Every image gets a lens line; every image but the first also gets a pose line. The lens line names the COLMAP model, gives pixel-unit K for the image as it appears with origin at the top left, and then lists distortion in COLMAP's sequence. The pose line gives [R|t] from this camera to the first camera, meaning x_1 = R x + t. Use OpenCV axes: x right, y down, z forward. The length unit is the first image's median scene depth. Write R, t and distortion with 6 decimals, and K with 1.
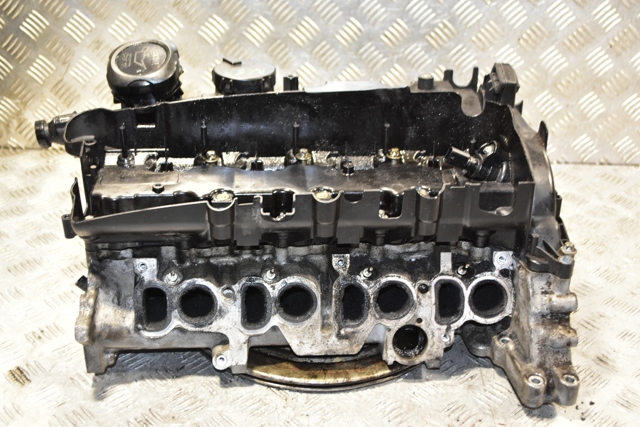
lens RADIAL K [[864.6, 0, 314.6], [0, 864.6, 216.8], [0, 0, 1]] dist [-0.005319, 0.000000]
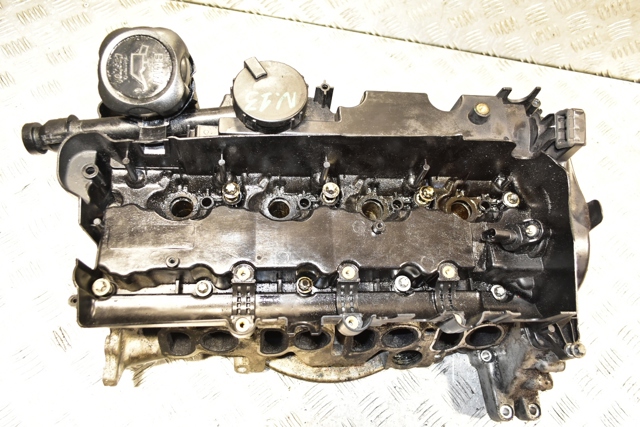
lens RADIAL K [[501.8, 0, 319.1], [0, 501.8, 213.4], [0, 0, 1]] dist [-0.006959, -0.001079]
pose [[0.994834, 0.066966, 0.076297, -0.065521], [-0.099837, 0.781535, 0.615821, -0.384258], [-0.018390, -0.620257, 0.784183, 0.568790]]
